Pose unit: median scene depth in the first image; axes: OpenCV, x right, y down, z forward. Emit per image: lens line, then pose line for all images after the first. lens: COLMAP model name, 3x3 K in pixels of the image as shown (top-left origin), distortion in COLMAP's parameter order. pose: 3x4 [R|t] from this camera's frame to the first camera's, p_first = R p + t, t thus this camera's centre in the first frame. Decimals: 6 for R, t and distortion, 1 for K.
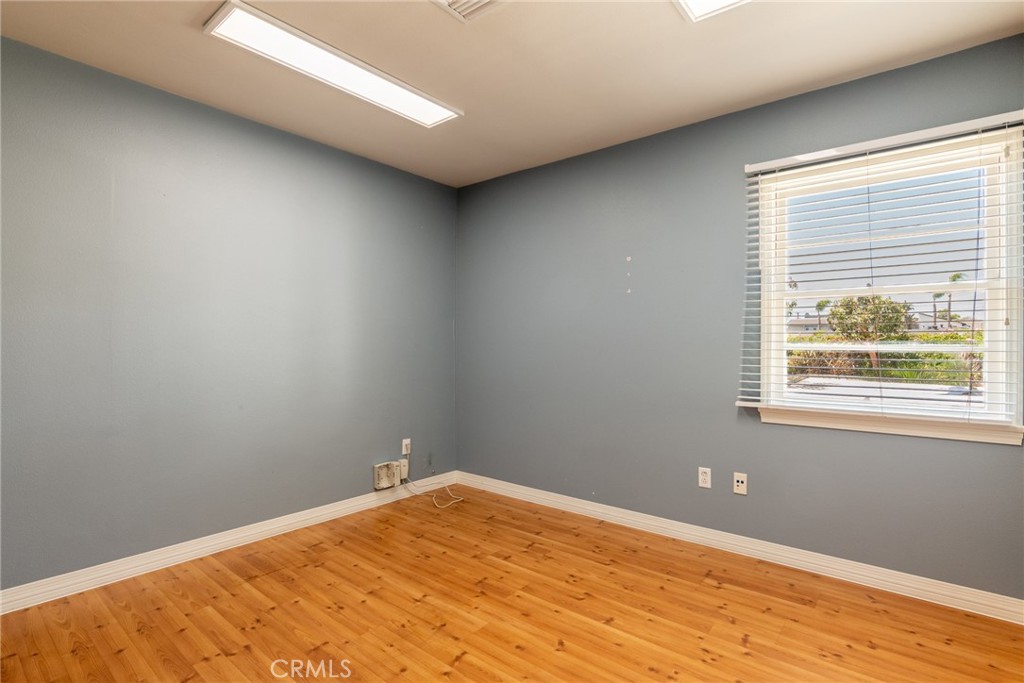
lens RADIAL K [[493.2, 0, 512.0], [0, 493.2, 341.5], [0, 0, 1]] dist [-0.018205, 0.001991]
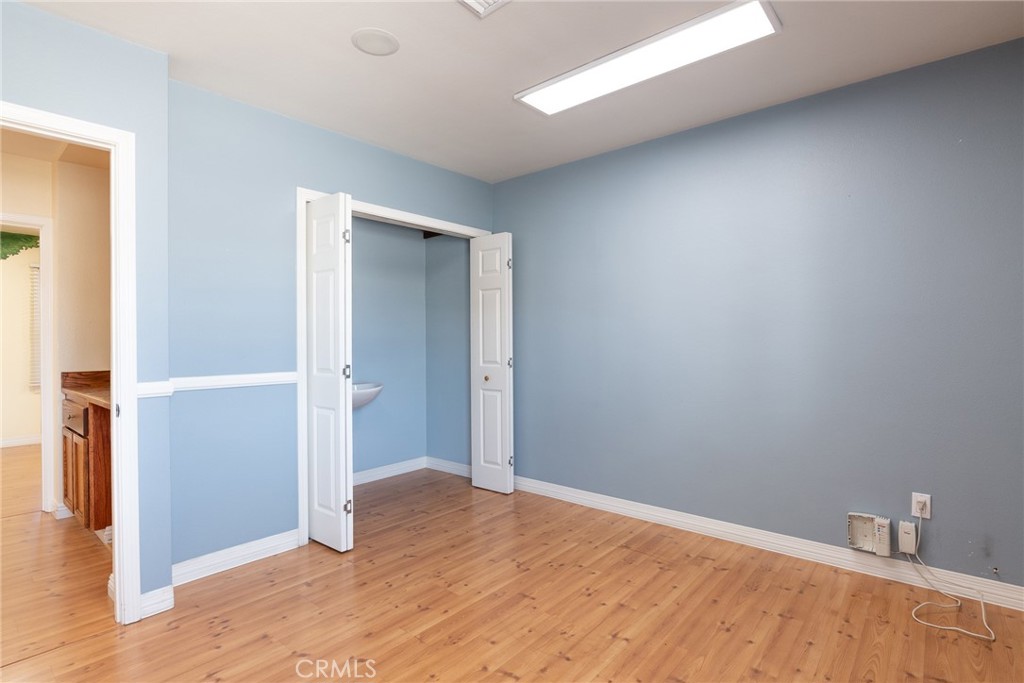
lens RADIAL K [[493.2, 0, 512.0], [0, 493.2, 341.5], [0, 0, 1]] dist [-0.018205, 0.001991]
pose [[-0.011912, 0.000772, -0.999929, 0.581207], [0.014295, 0.999898, 0.000602, -0.002365], [0.999827, -0.014286, -0.011922, 0.704858]]
